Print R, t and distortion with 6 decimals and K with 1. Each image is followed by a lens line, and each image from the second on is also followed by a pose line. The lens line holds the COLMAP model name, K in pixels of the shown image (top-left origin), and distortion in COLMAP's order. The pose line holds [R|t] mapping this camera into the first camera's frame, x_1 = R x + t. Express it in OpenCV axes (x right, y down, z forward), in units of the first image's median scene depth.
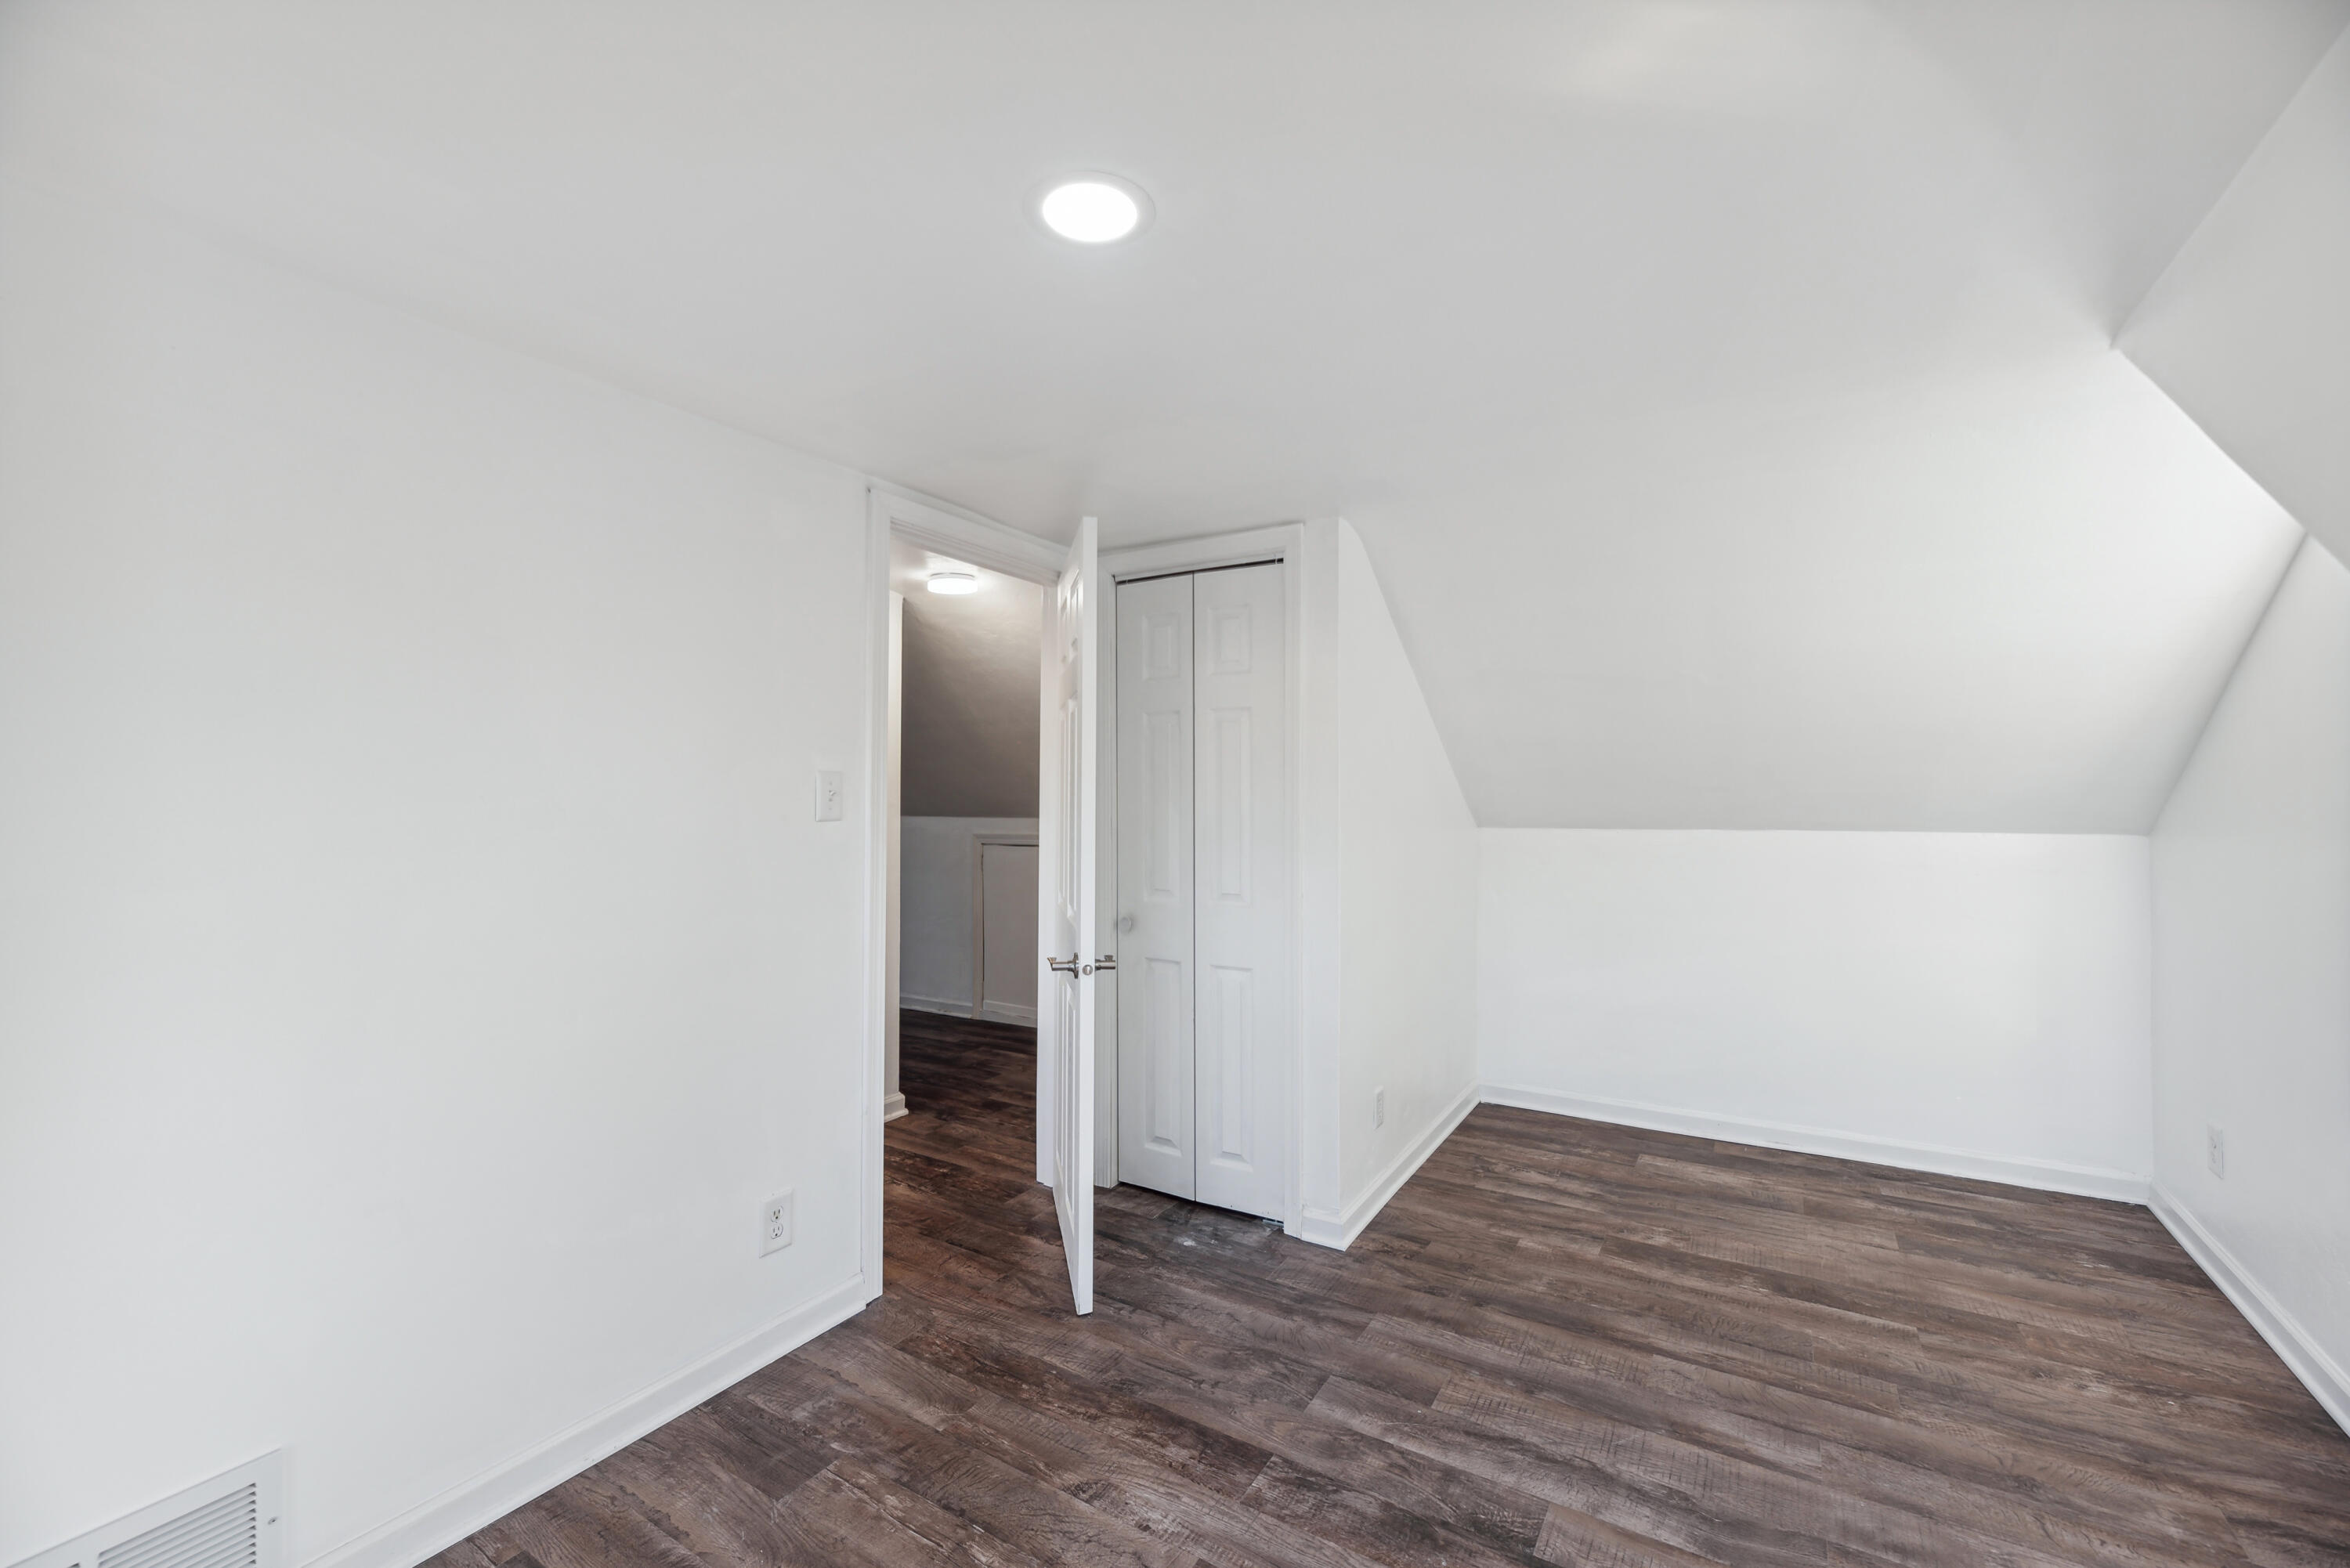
lens RADIAL K [[956.6, 0, 1177.8], [0, 956.6, 793.1], [0, 0, 1]] dist [0.003435, 0.000539]
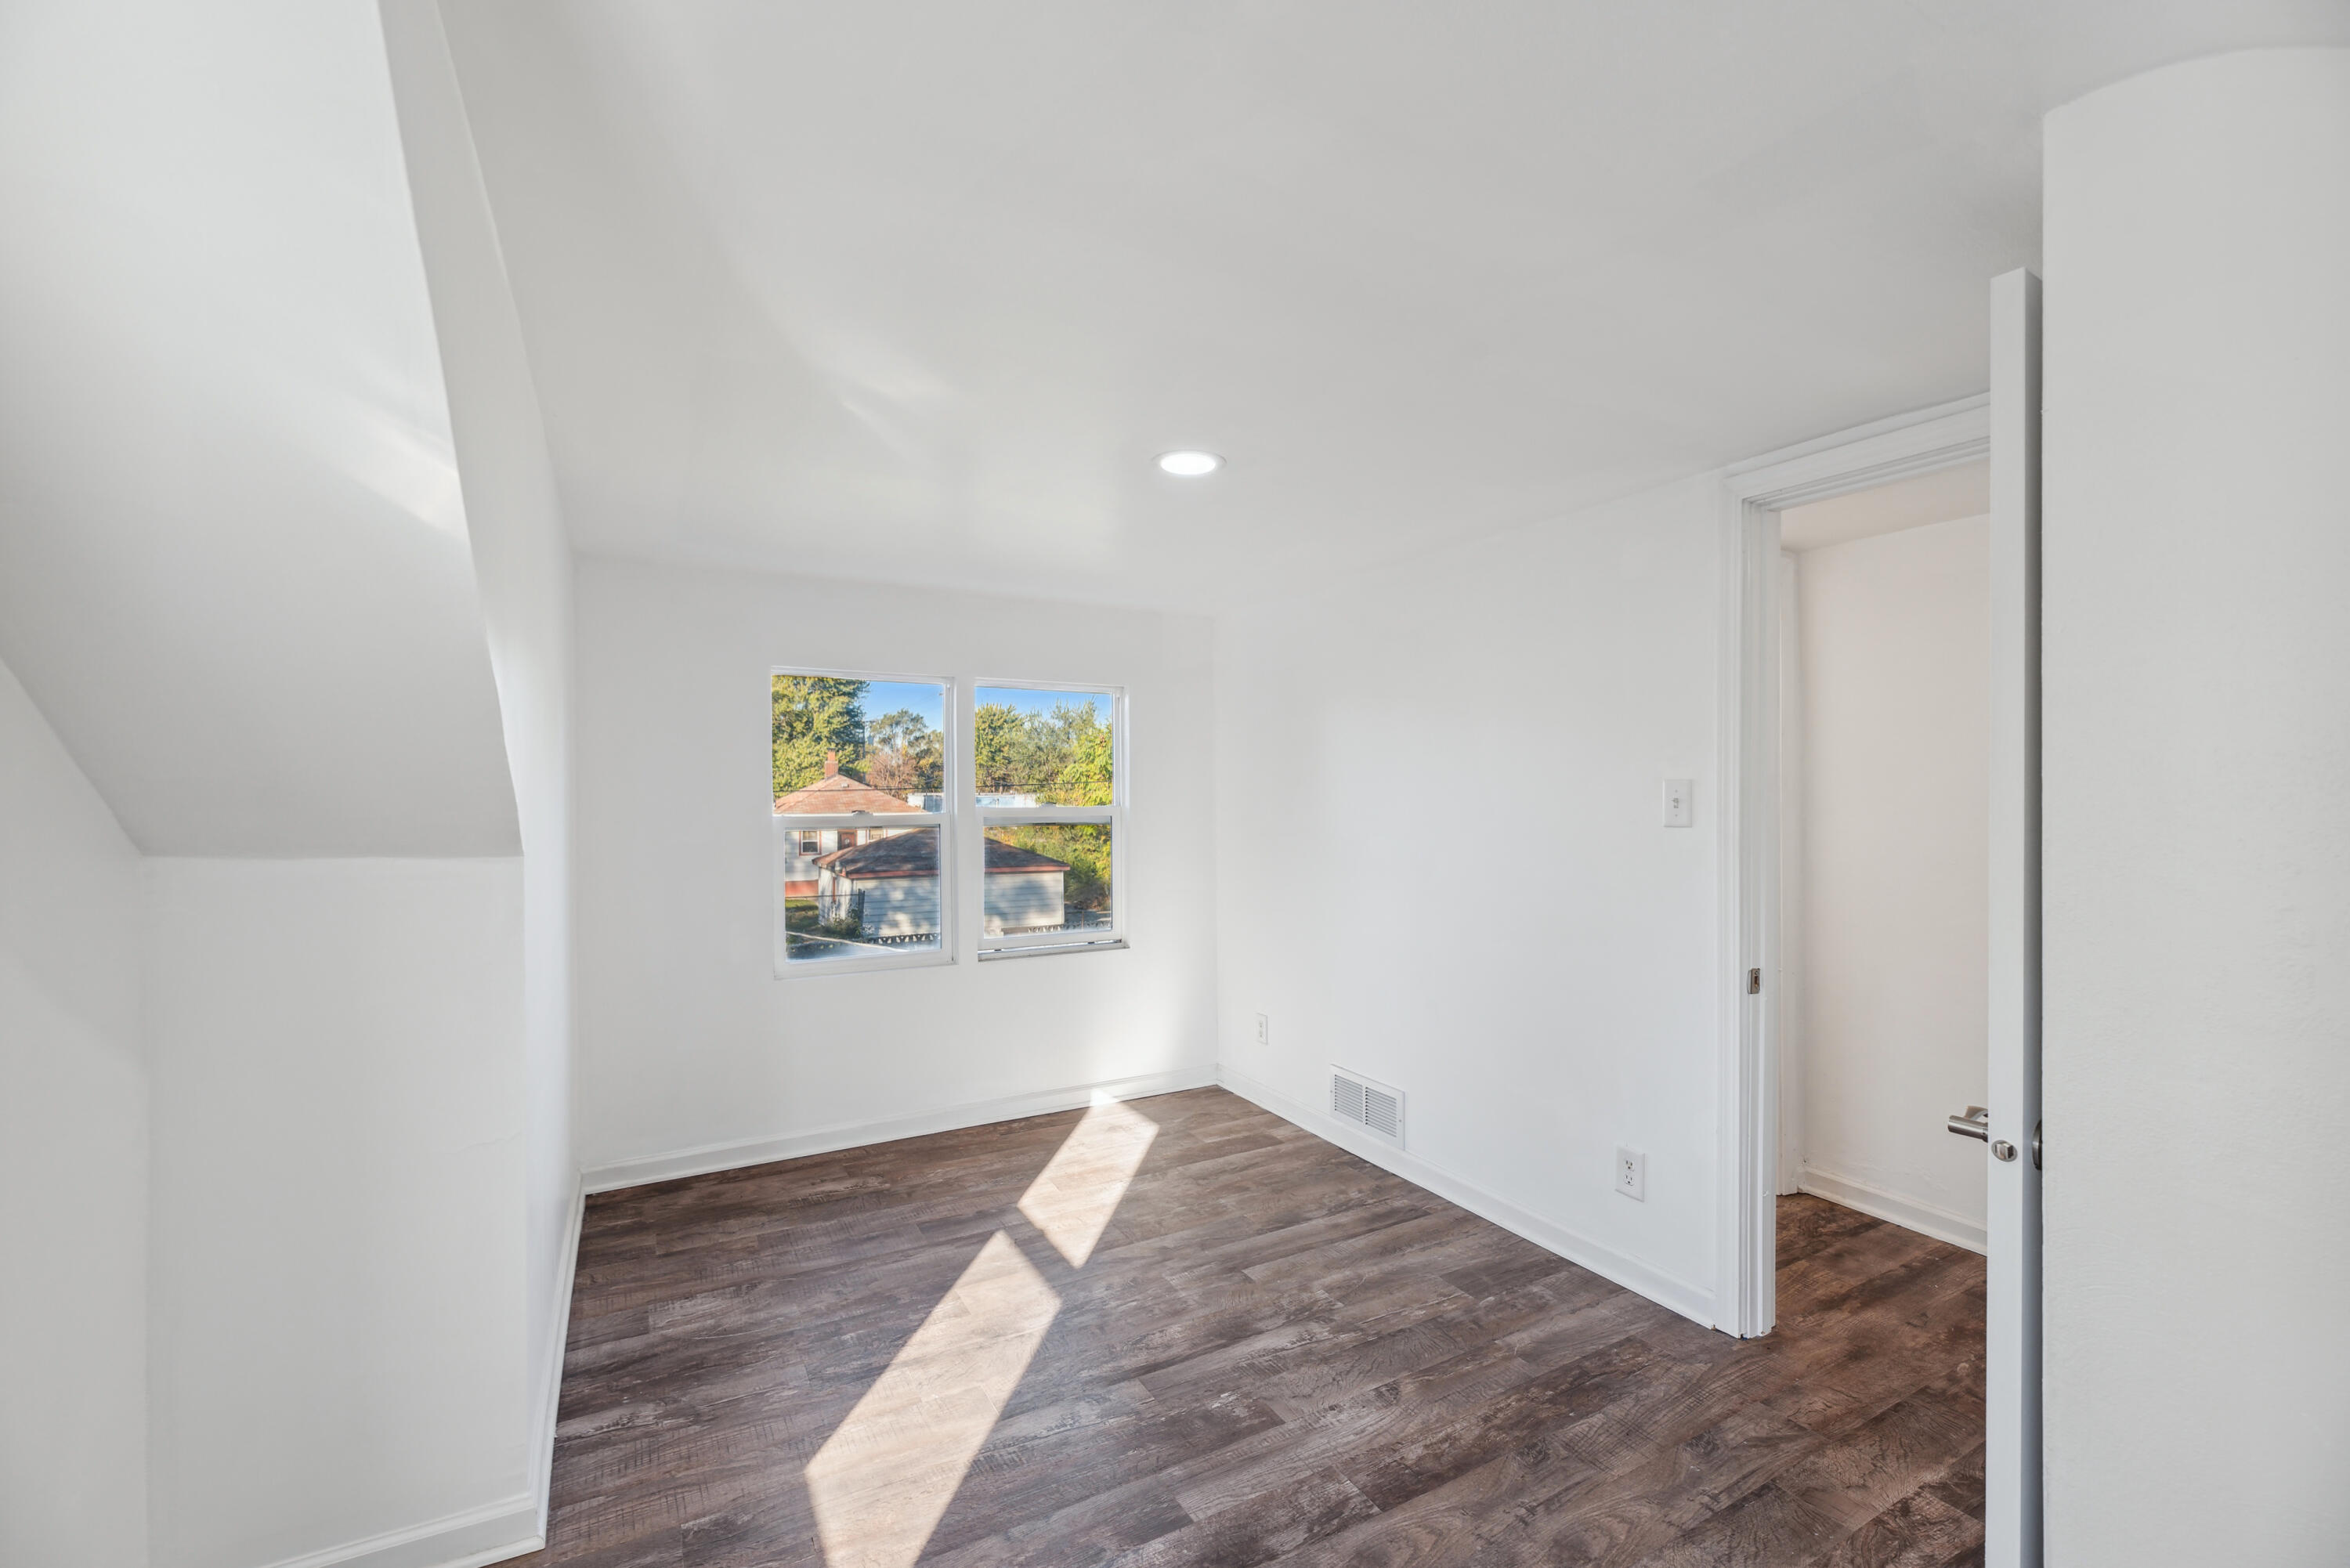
lens RADIAL K [[956.6, 0, 1177.7], [0, 956.6, 795.3], [0, 0, 1]] dist [0.003435, 0.000539]
pose [[-0.485194, -0.006492, -0.874383, 0.935614], [0.002553, 0.999958, -0.008841, 0.002528], [0.874403, -0.006522, -0.485157, 1.182968]]
